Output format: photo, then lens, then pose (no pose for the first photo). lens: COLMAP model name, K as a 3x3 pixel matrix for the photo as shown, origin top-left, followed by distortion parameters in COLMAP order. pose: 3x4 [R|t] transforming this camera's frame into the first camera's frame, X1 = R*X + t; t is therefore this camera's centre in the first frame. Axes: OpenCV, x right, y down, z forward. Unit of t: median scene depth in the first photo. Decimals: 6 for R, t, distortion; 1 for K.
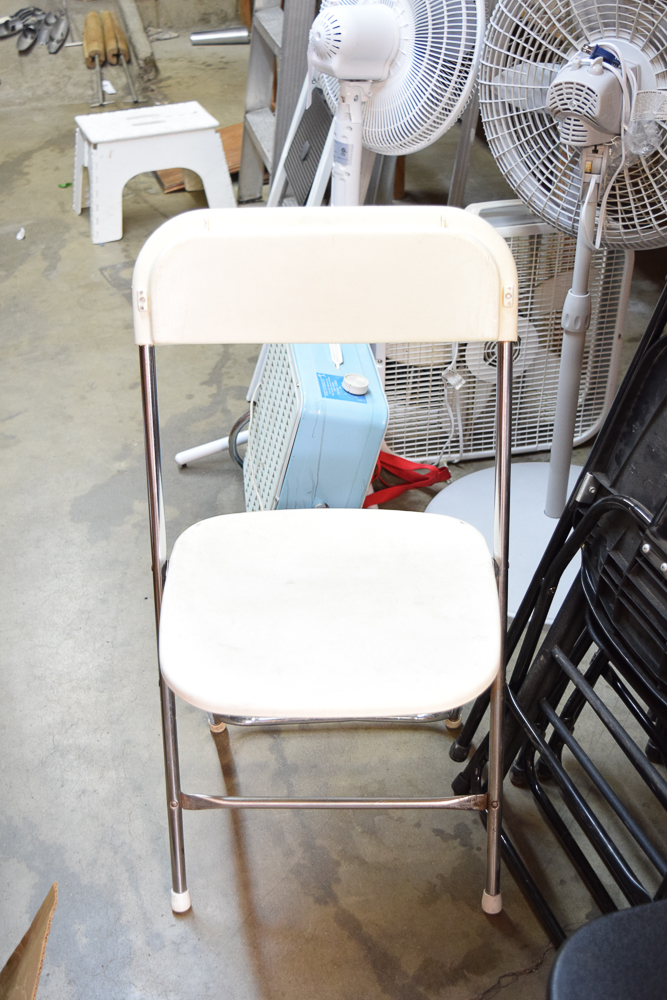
lens RADIAL K [[1131.1, 0, 333.5], [0, 1131.1, 500.0], [0, 0, 1]] dist [-0.069692, 0.017329]
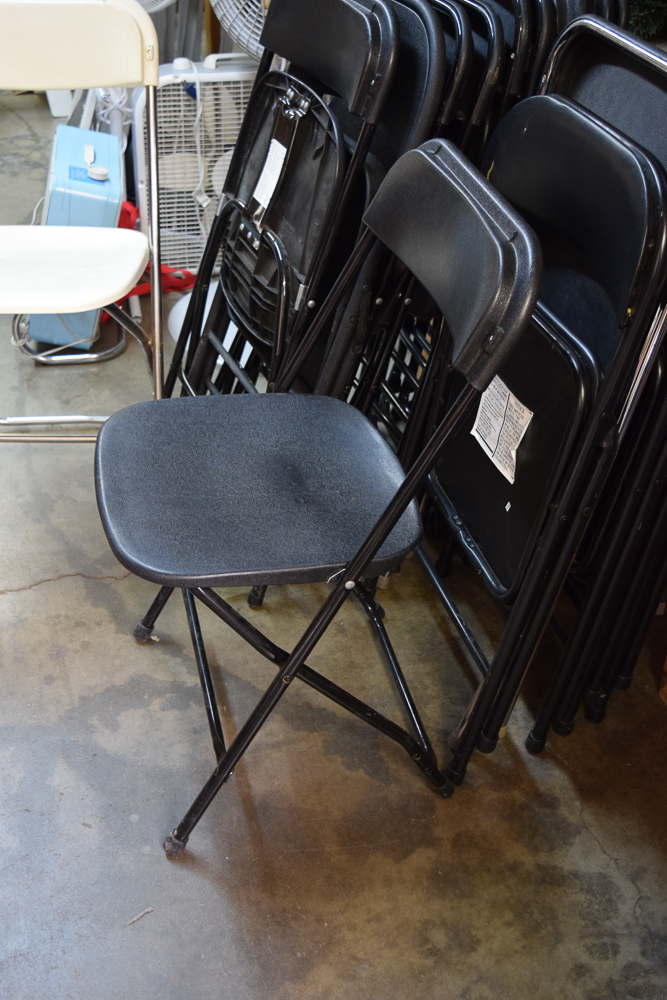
lens RADIAL K [[1119.2, 0, 333.5], [0, 1119.2, 500.0], [0, 0, 1]] dist [-0.063688, 0.018380]
pose [[0.997753, 0.011217, 0.066060, 0.223204], [-0.011566, 0.999921, 0.004909, 0.281112], [-0.066000, -0.005663, 0.997804, -0.315690]]
